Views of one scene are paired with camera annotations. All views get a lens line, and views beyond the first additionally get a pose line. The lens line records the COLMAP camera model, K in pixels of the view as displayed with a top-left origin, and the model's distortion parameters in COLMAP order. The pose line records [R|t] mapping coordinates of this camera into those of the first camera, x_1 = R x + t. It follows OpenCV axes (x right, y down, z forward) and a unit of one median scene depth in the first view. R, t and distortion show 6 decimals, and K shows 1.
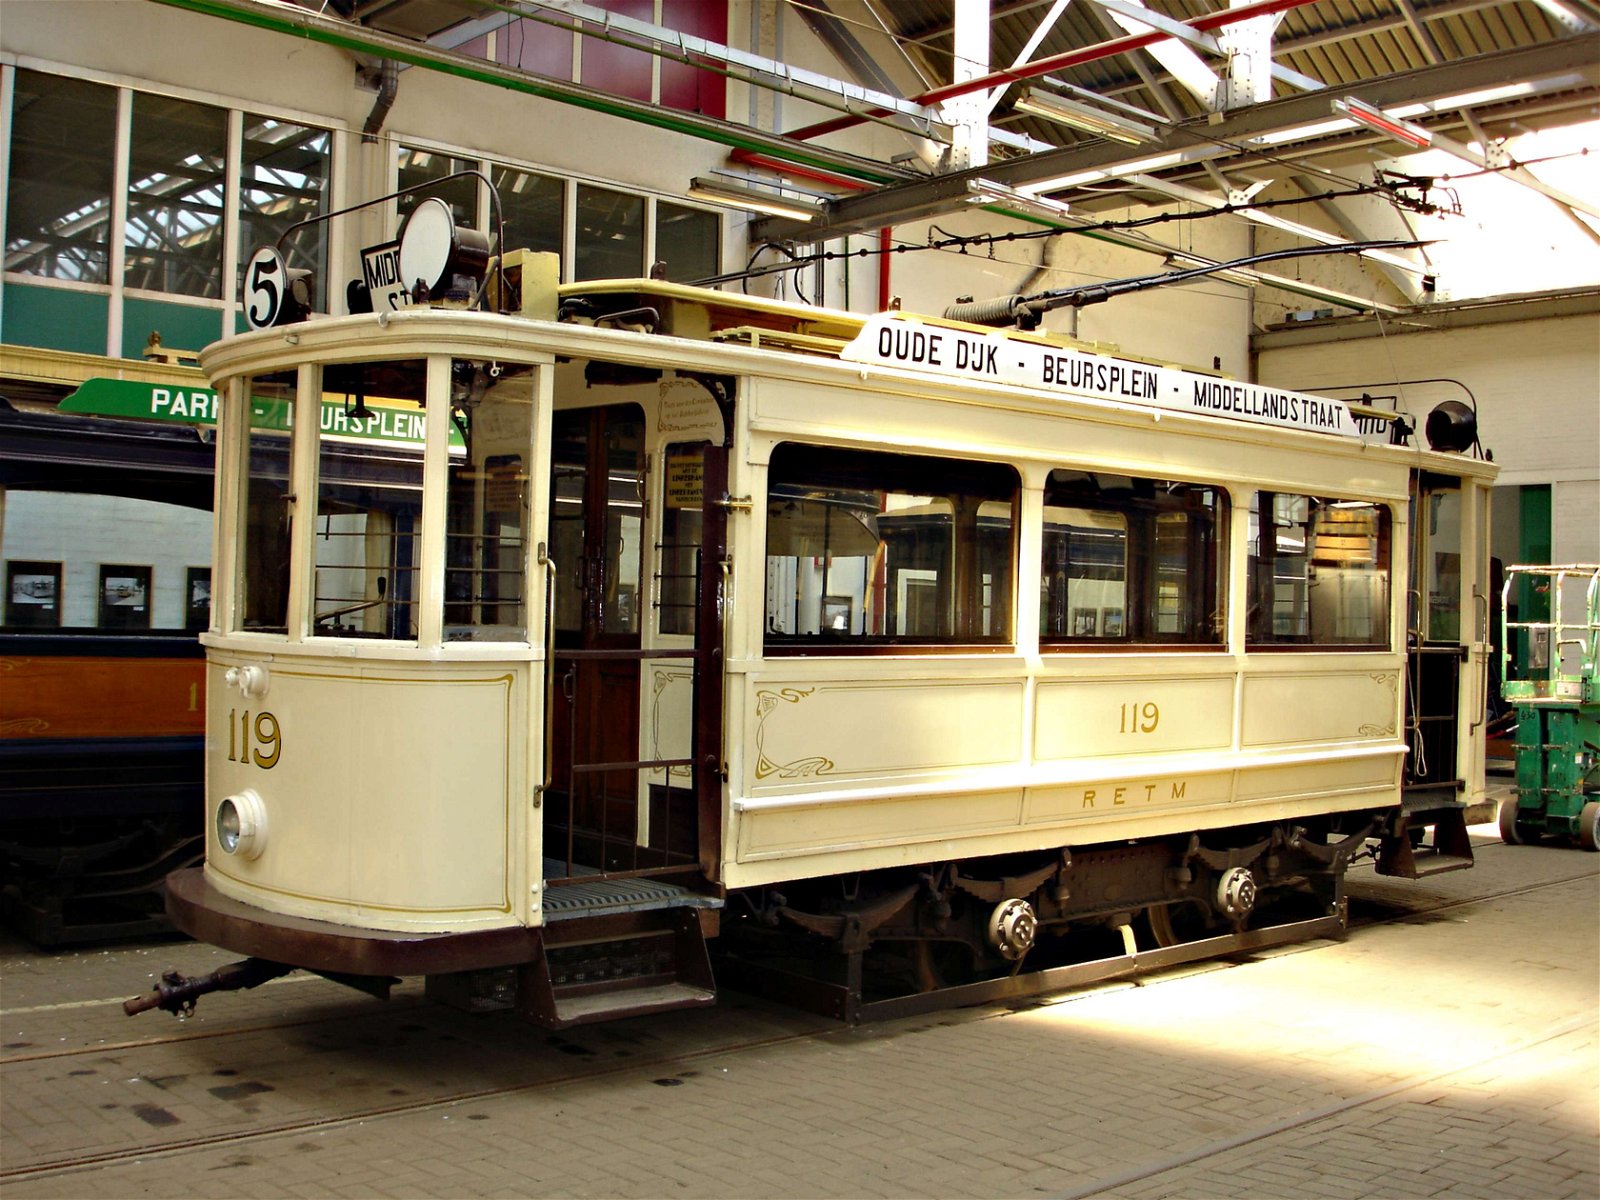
lens RADIAL K [[1806.5, 0, 800.0], [0, 1806.5, 600.0], [0, 0, 1]] dist [-0.101420, -0.020222]
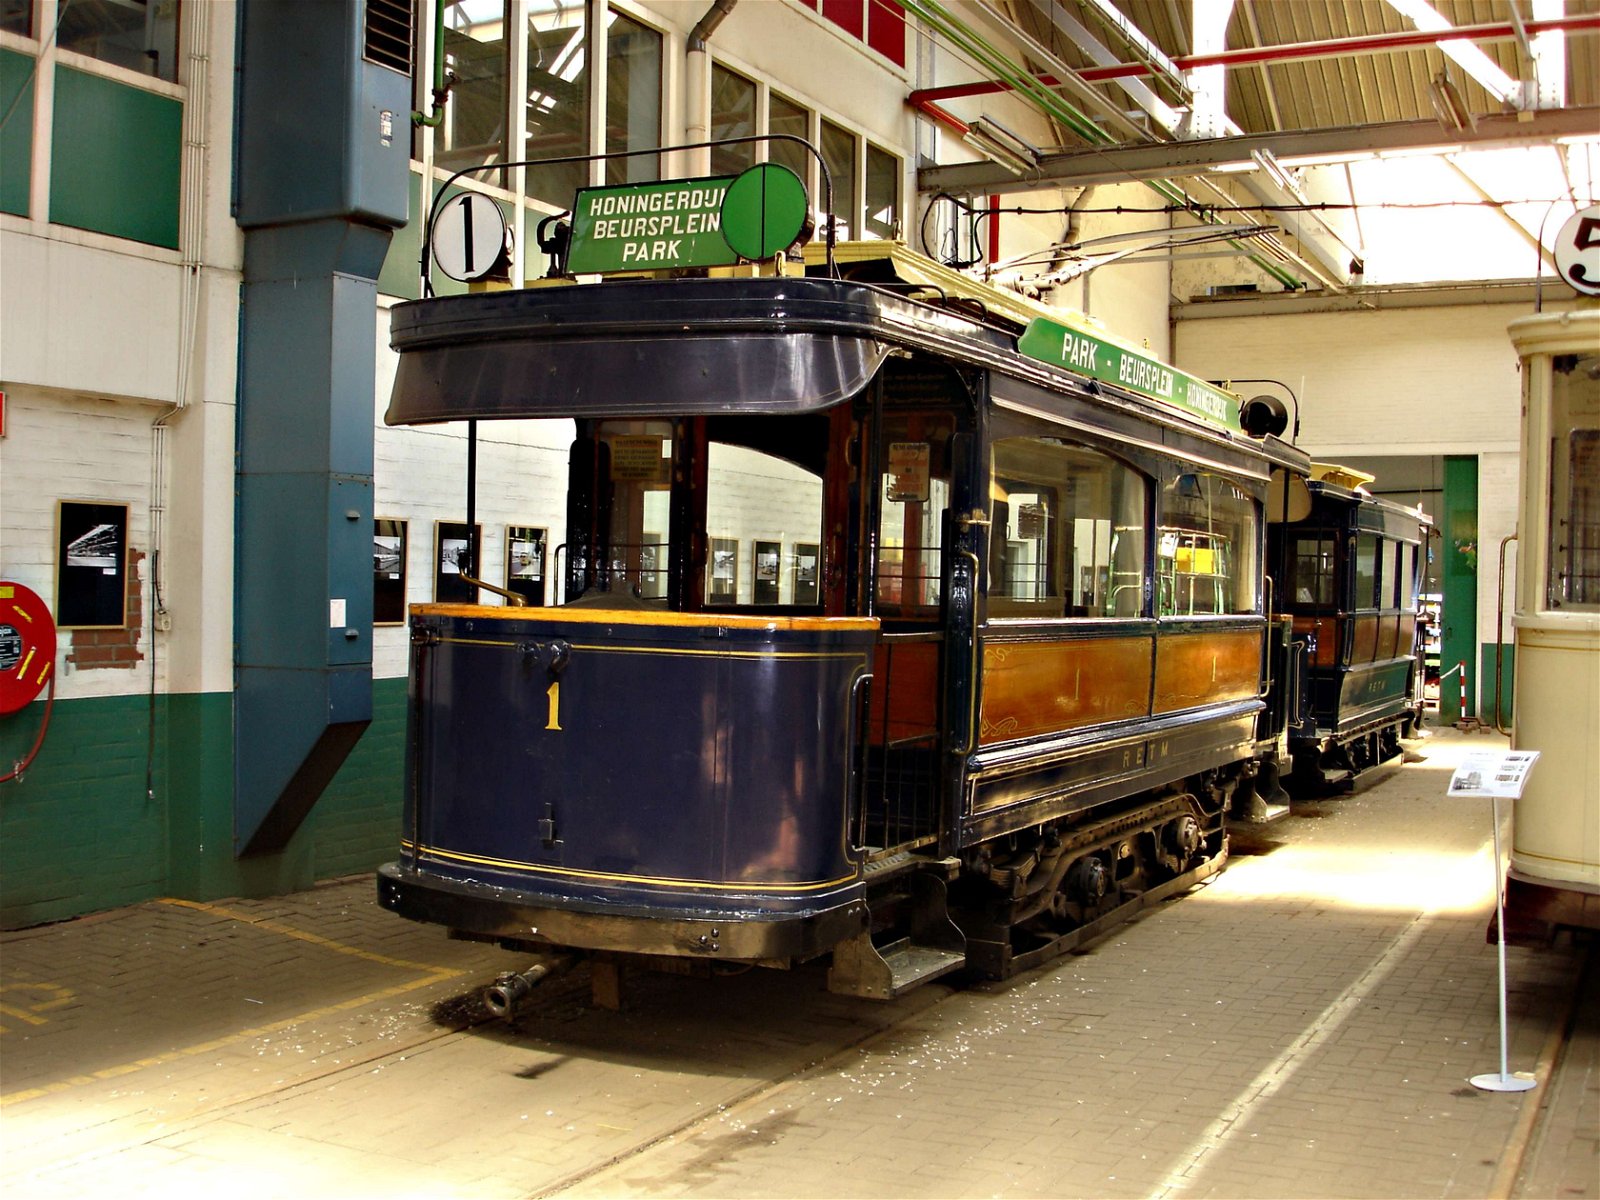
lens RADIAL K [[1806.5, 0, 800.0], [0, 1806.5, 600.0], [0, 0, 1]] dist [-0.101420, -0.020222]
pose [[0.939085, -0.009767, 0.343547, -0.551711], [0.000124, 0.999606, 0.028082, -0.009054], [-0.343686, -0.026329, 0.938715, 0.151094]]
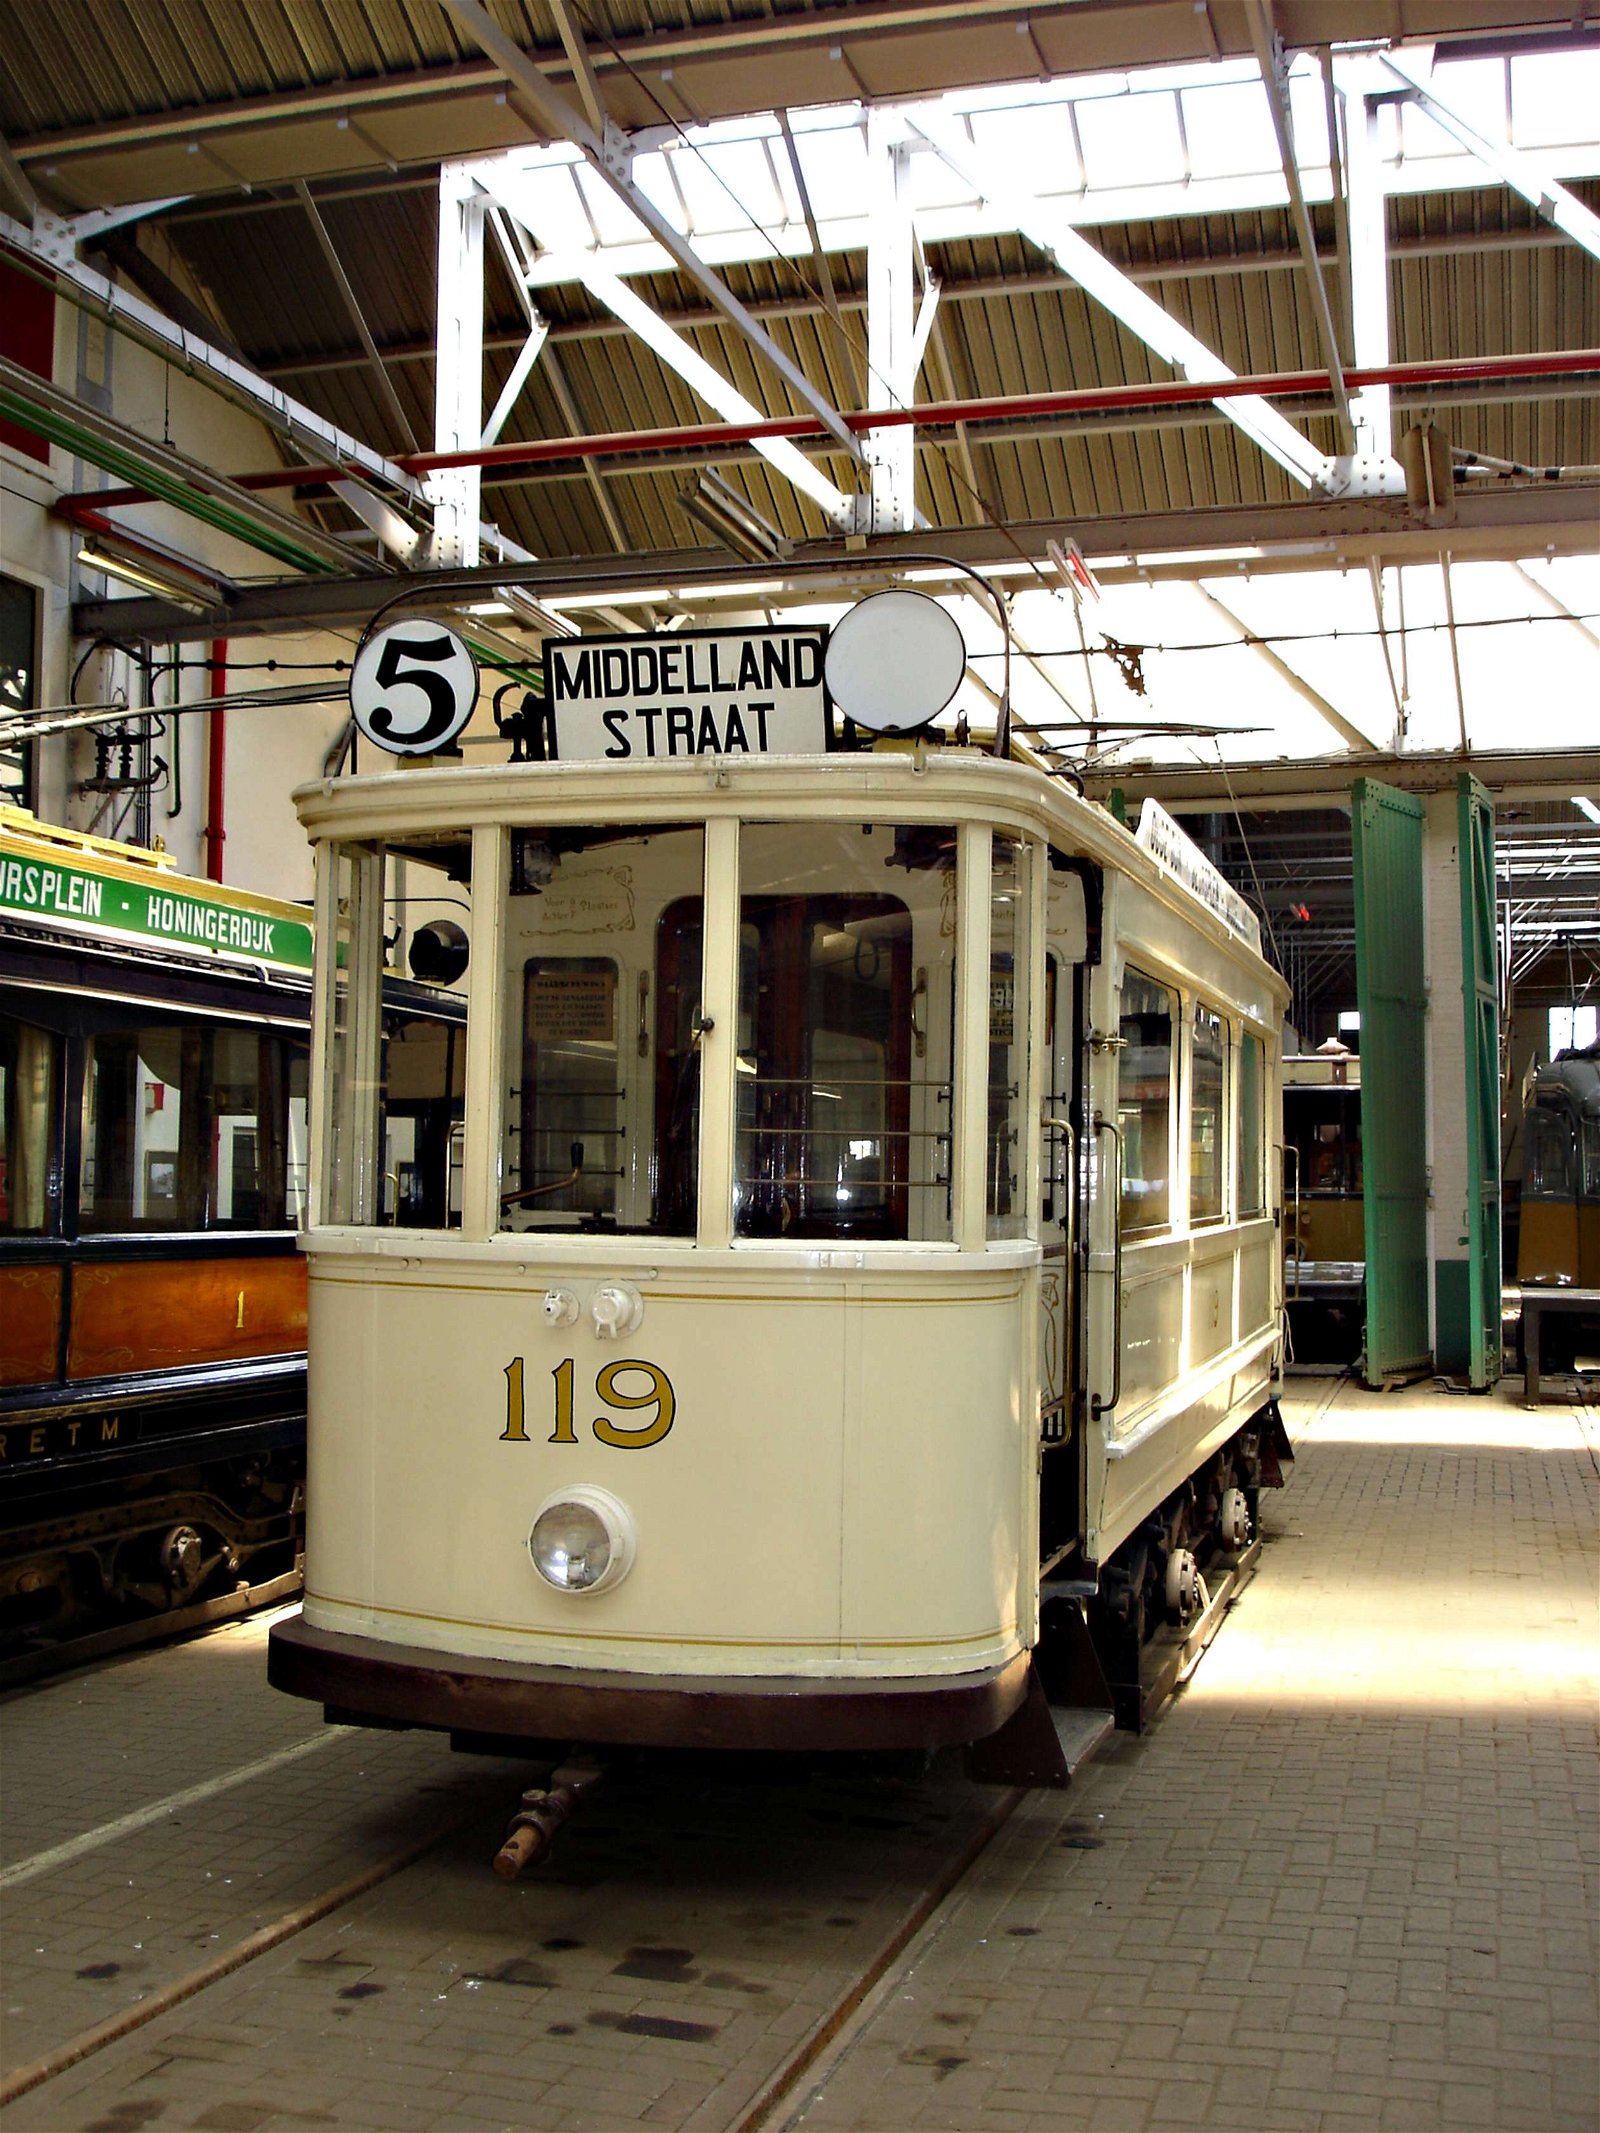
lens RADIAL K [[2408.2, 0, 800.0], [0, 2408.2, 1066.5], [0, 0, 1]] dist [-0.101420, -0.020222]
pose [[0.857751, 0.010224, 0.513964, -0.333493], [0.006281, 0.999519, -0.030364, -0.007317], [-0.514027, 0.029273, 0.857274, 0.114892]]
